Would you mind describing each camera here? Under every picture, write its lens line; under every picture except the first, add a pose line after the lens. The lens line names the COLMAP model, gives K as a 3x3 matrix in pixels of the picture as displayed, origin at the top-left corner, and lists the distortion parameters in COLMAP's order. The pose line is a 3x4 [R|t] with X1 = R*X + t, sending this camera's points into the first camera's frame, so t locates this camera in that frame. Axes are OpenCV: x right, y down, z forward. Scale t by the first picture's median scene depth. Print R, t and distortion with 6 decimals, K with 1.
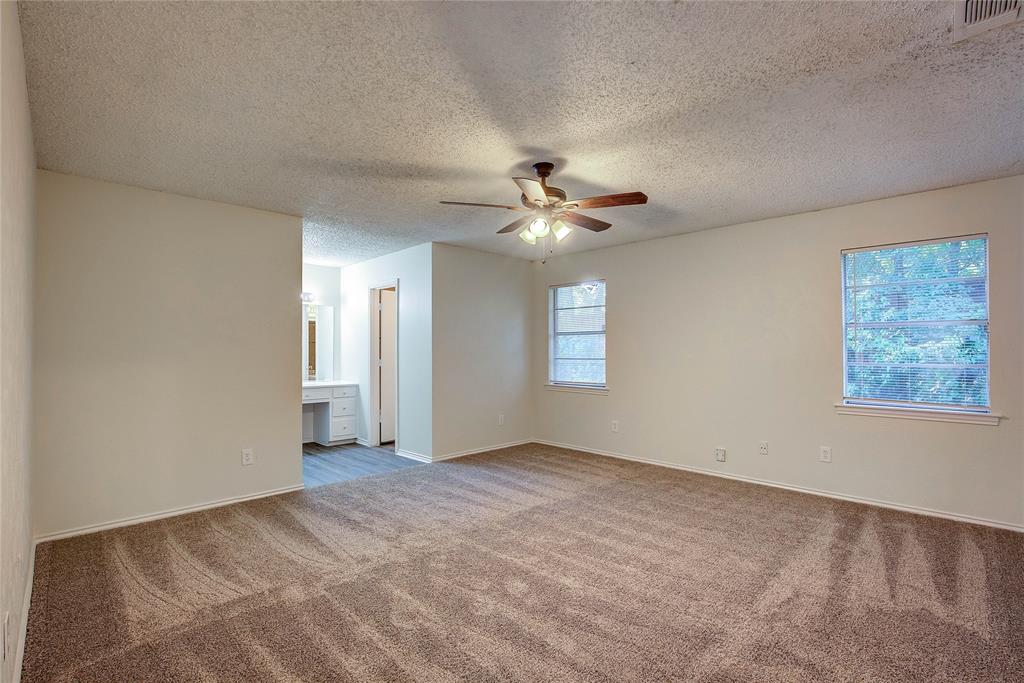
lens RADIAL K [[471.5, 0, 507.3], [0, 471.5, 341.9], [0, 0, 1]] dist [-0.032620, -0.000860]
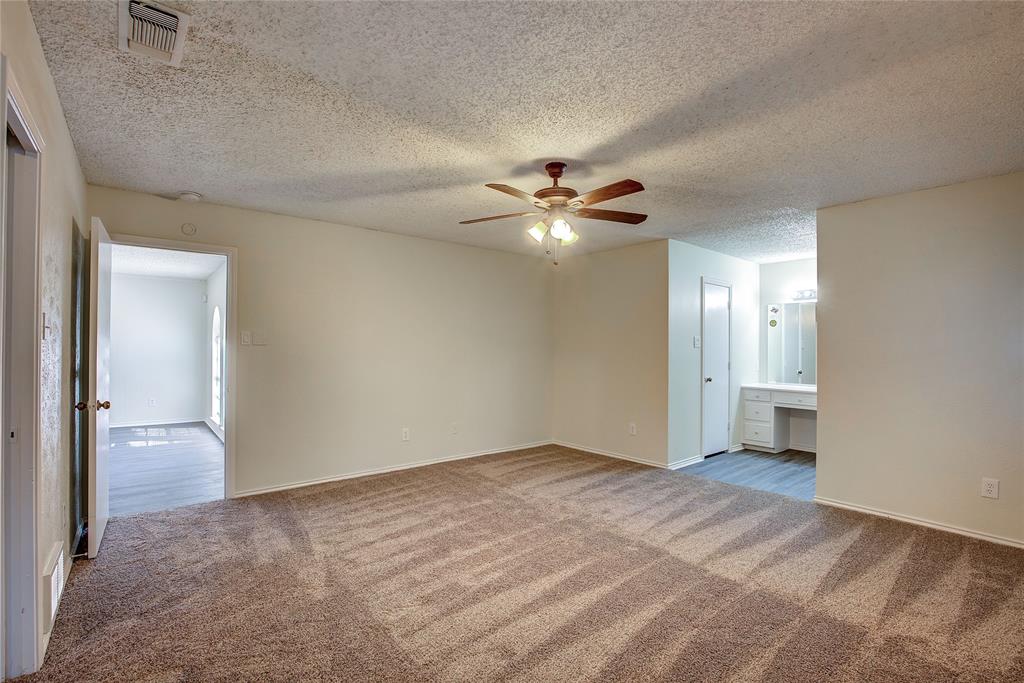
lens RADIAL K [[471.5, 0, 506.4], [0, 471.5, 344.6], [0, 0, 1]] dist [-0.032620, -0.000860]
pose [[-0.112190, -0.010806, -0.993628, 0.903750], [0.000679, 0.999940, -0.010951, 0.012910], [0.993687, -0.001904, -0.112176, 0.847151]]
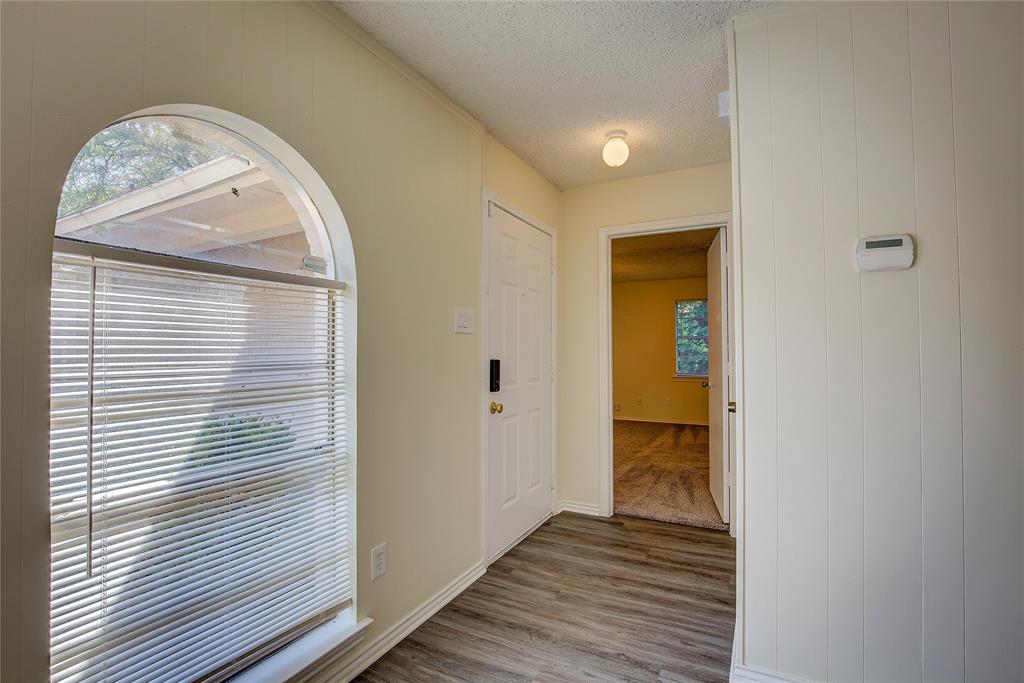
lens RADIAL K [[471.5, 0, 511.2], [0, 471.5, 340.4], [0, 0, 1]] dist [-0.032620, -0.000860]
pose [[0.955575, -0.001178, 0.294746, -0.674128], [0.003168, 0.999975, -0.006277, -0.021992], [-0.294731, 0.006932, 0.955555, -0.890845]]
